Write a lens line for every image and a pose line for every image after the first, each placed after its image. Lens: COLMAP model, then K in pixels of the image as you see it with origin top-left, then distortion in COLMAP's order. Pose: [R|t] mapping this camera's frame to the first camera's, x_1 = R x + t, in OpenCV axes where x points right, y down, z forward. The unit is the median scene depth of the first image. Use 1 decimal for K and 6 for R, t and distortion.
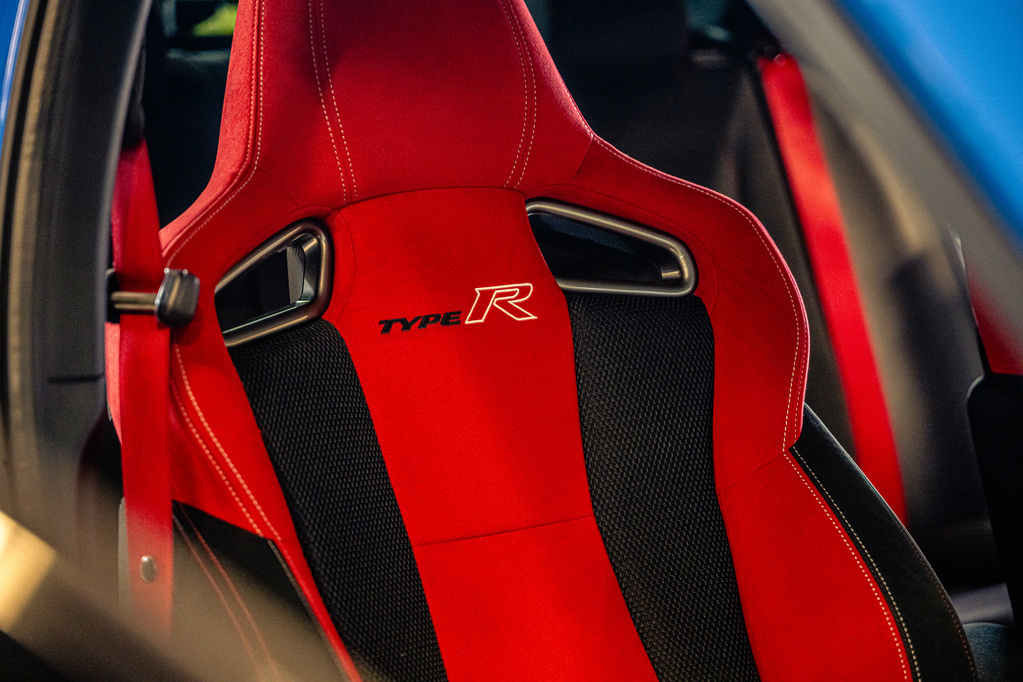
lens RADIAL K [[2217.4, 0, 511.5], [0, 2217.4, 341.0], [0, 0, 1]] dist [-0.004151, -0.031095]
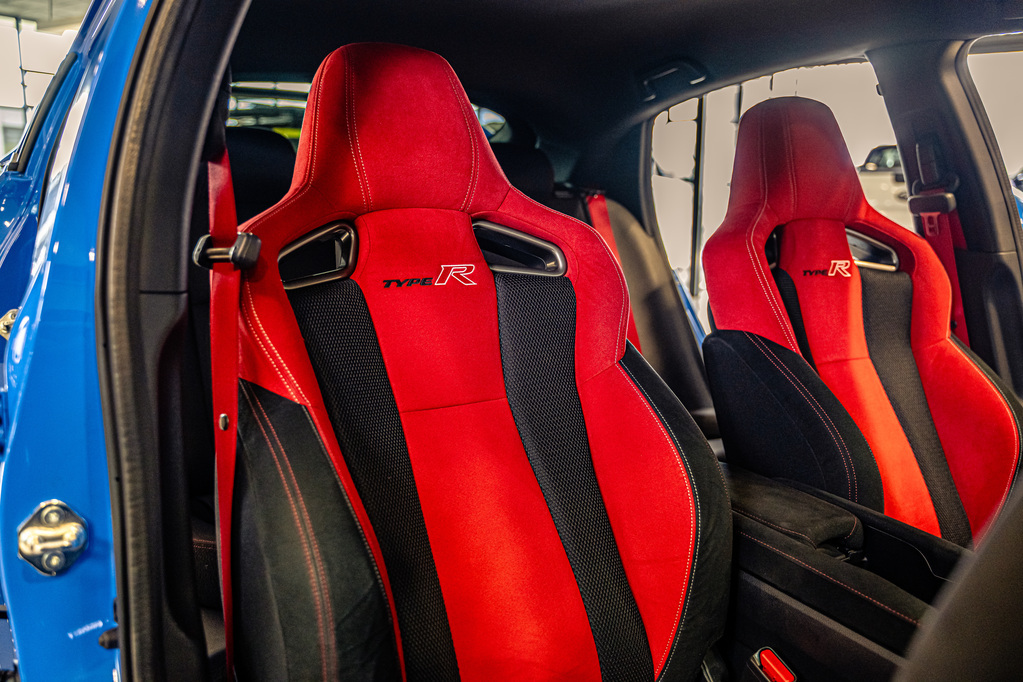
lens RADIAL K [[817.2, 0, 511.5], [0, 817.2, 341.0], [0, 0, 1]] dist [0.003437, -0.007439]
pose [[0.998877, 0.020872, 0.042527, 0.013022], [-0.020473, 0.999742, -0.009790, 0.041595], [-0.042720, 0.008909, 0.999047, 0.366469]]
